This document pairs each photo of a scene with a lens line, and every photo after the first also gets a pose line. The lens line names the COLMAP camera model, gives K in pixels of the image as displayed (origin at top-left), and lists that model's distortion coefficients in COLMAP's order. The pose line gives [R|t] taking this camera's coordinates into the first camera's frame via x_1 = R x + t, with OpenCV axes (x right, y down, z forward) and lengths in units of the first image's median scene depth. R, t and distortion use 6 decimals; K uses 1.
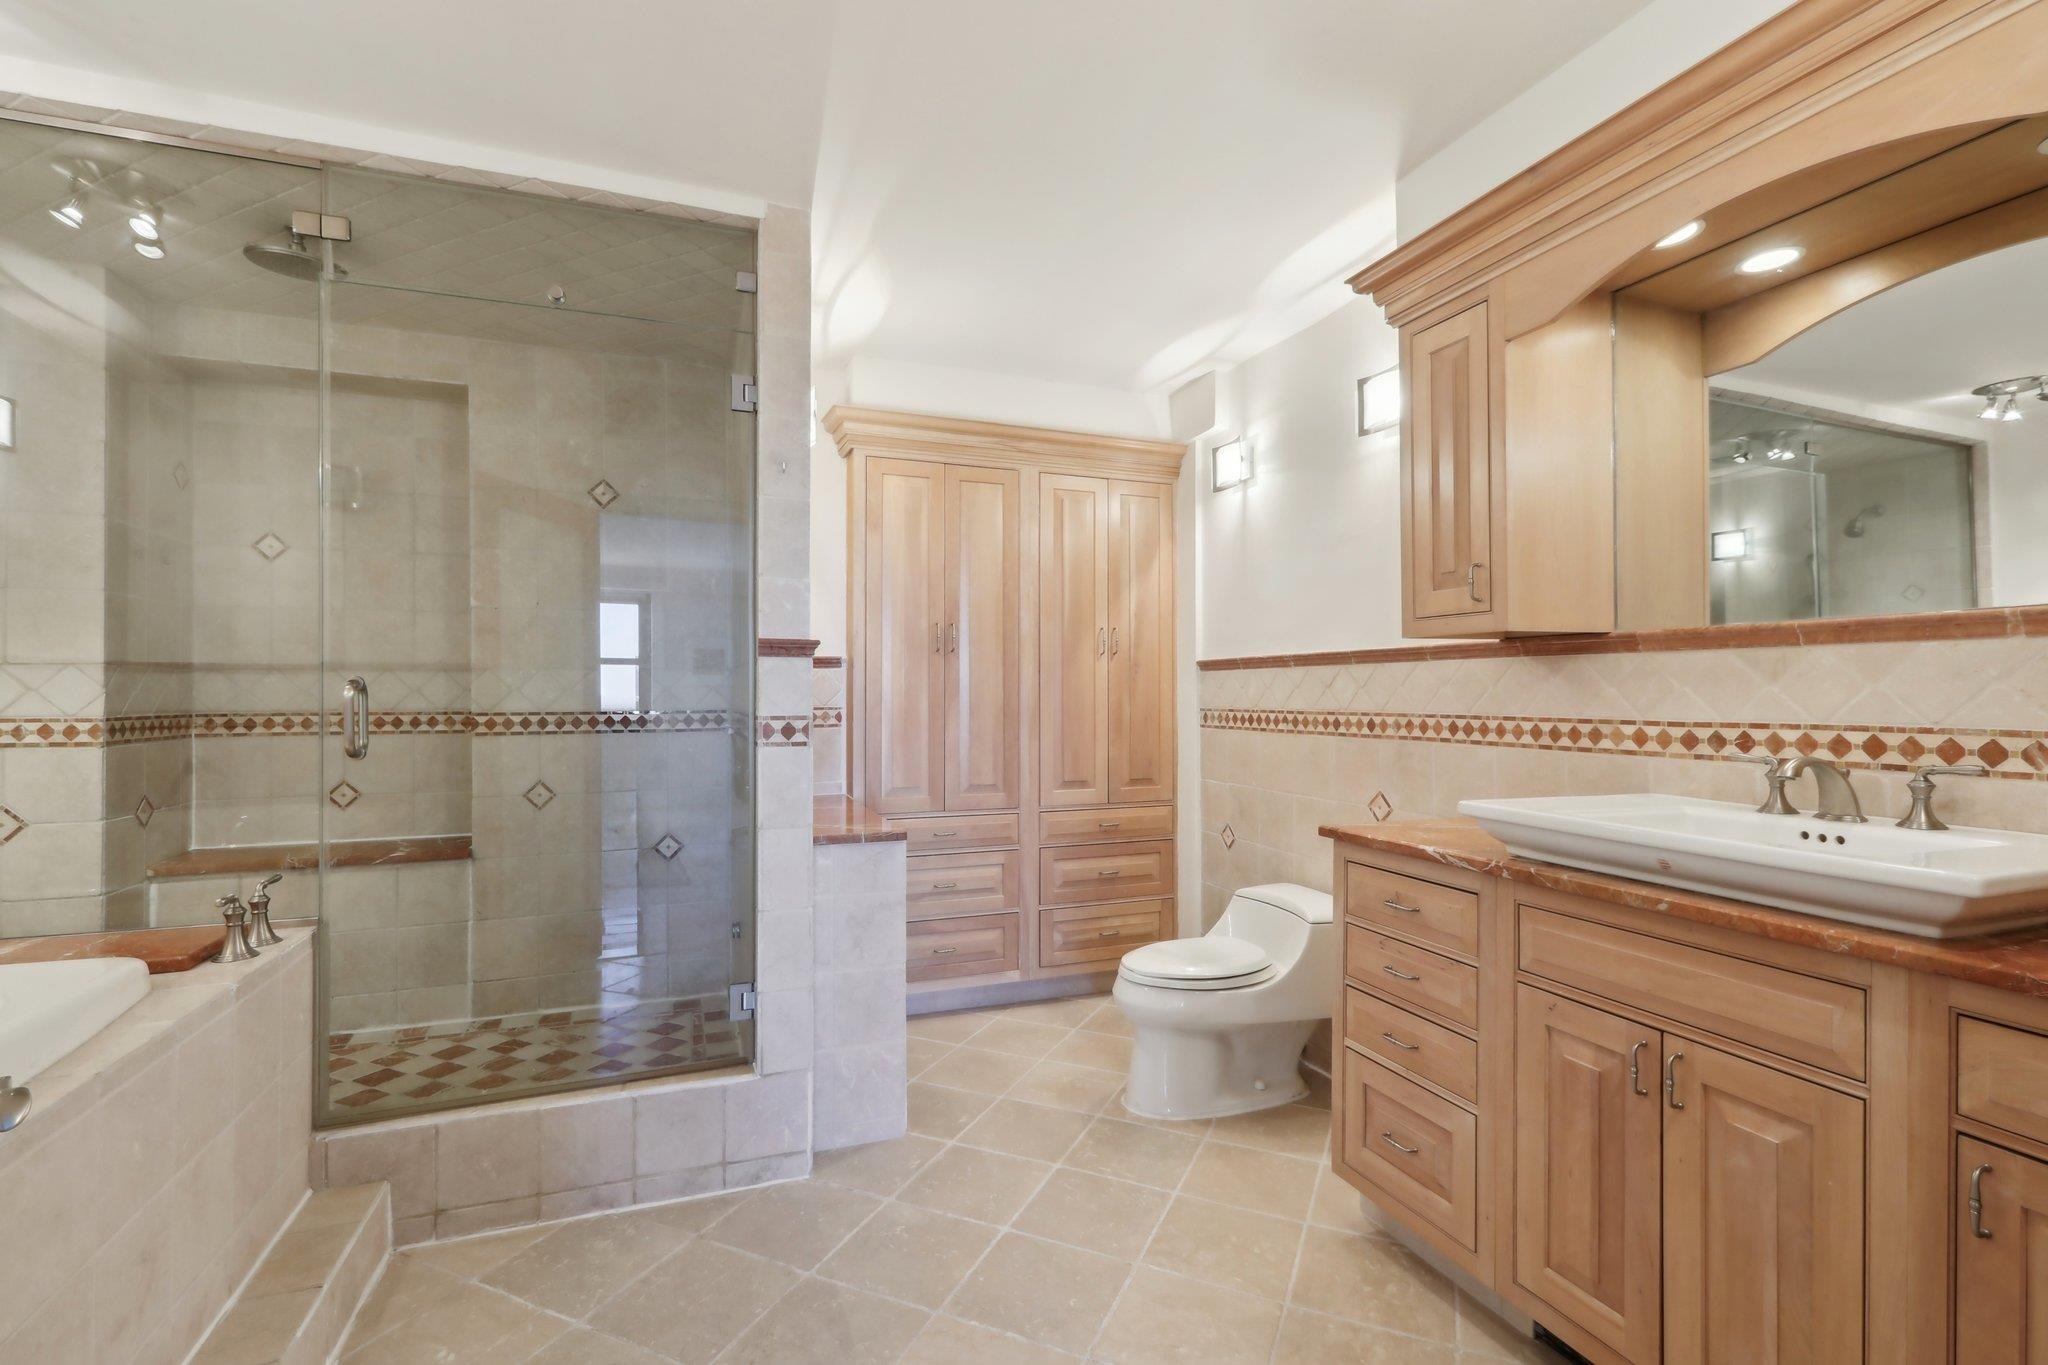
lens RADIAL K [[903.2, 0, 1025.4], [0, 903.2, 690.1], [0, 0, 1]] dist [-0.003679, -0.000795]
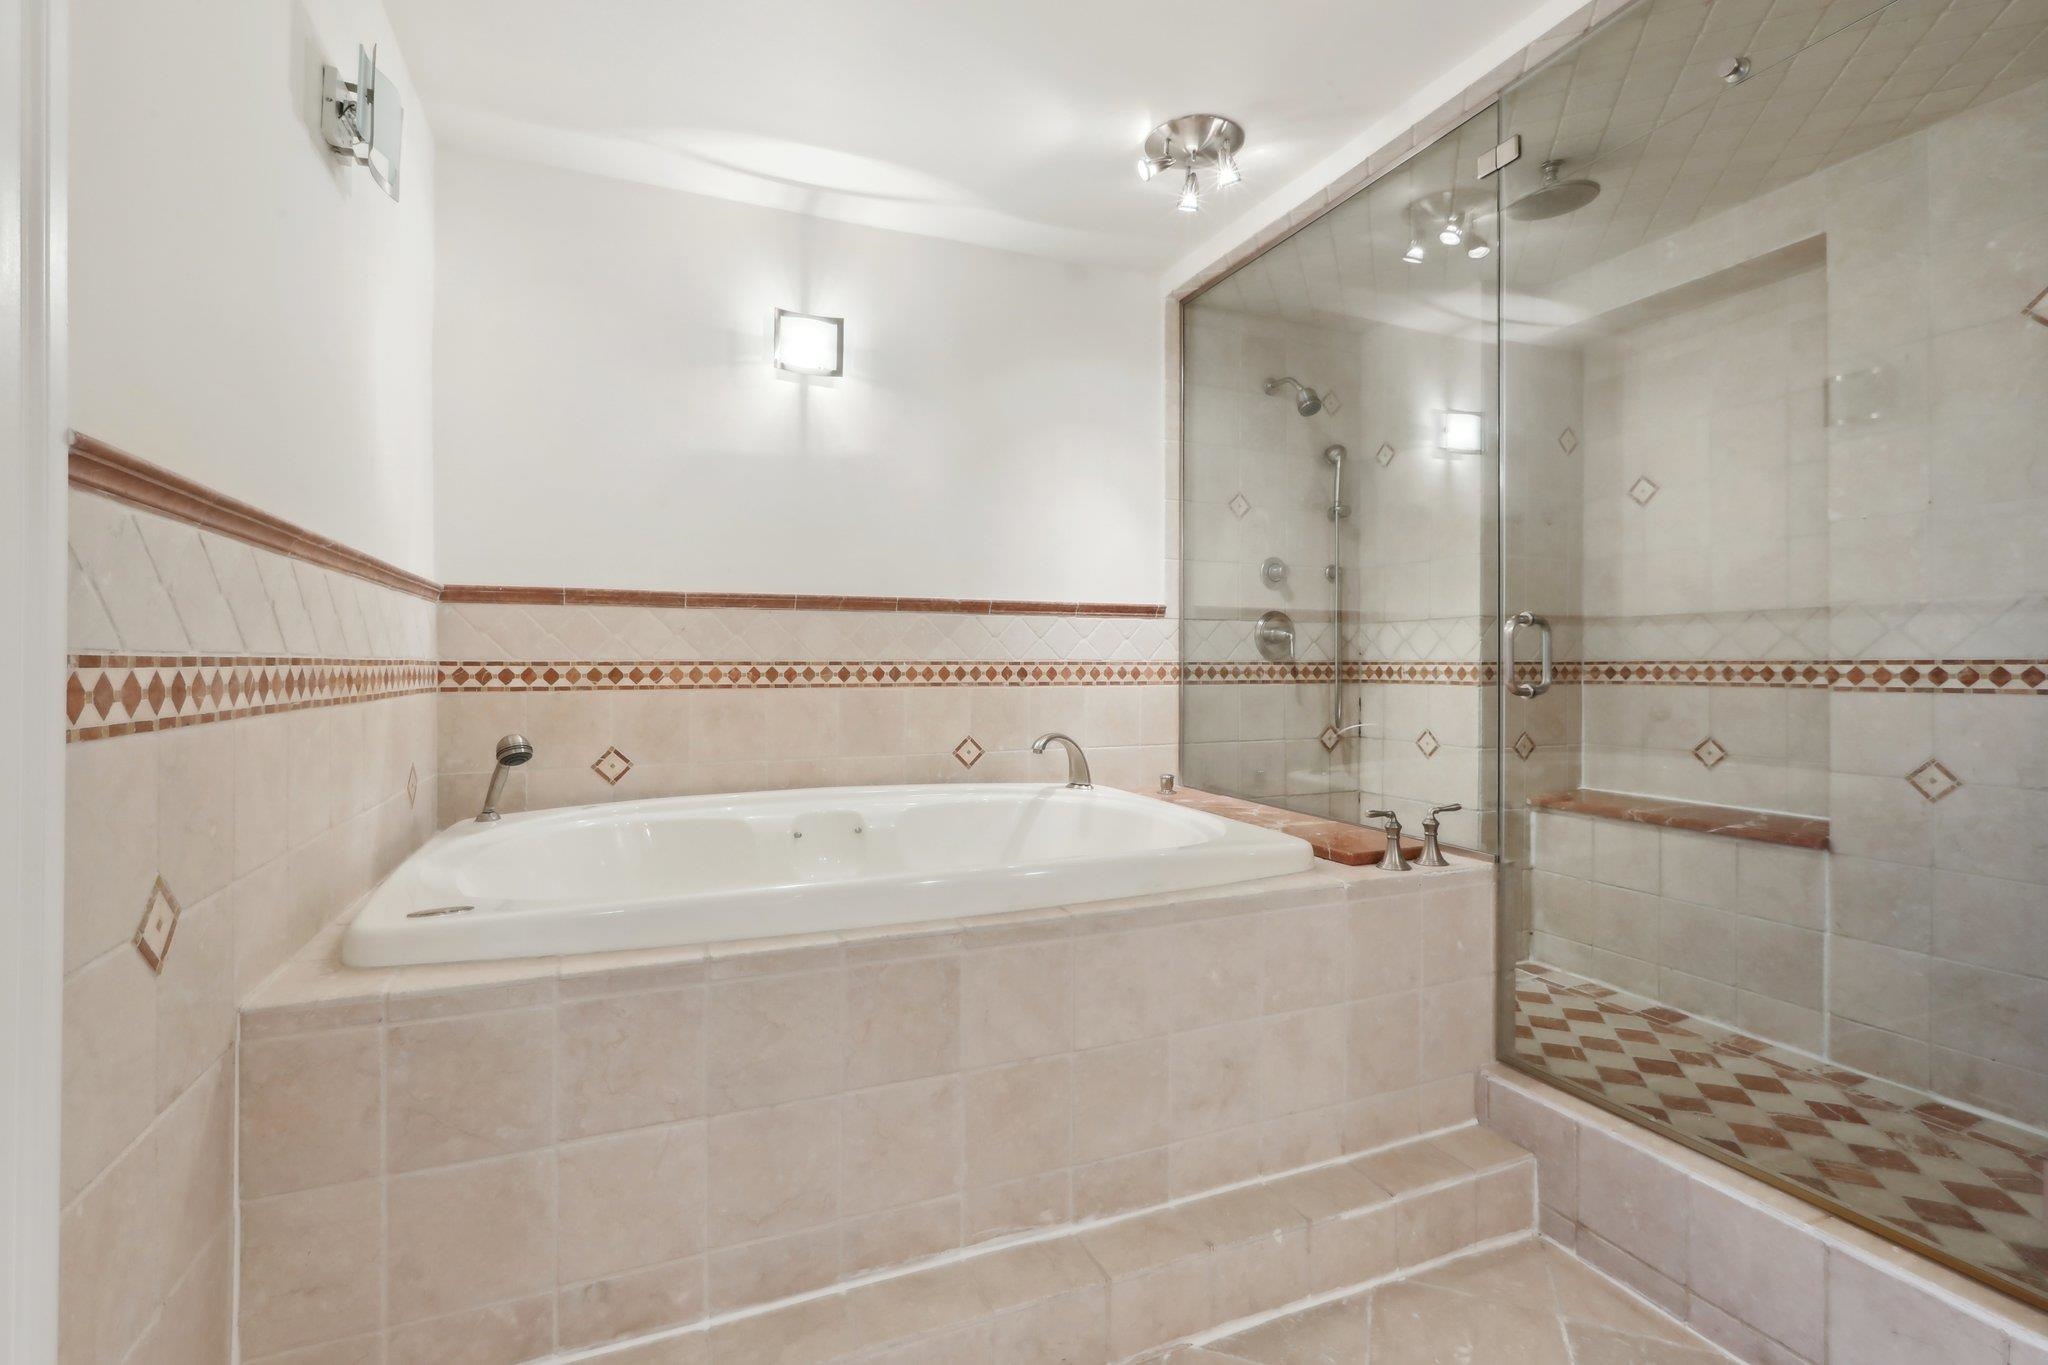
lens RADIAL K [[935.2, 0, 1027.3], [0, 935.2, 667.9], [0, 0, 1]] dist [-0.006835, 0.004287]
pose [[0.037857, 0.004283, -0.999274, 0.154422], [0.004042, 0.999982, 0.004439, 0.026269], [0.999275, -0.004207, 0.037839, 0.302404]]
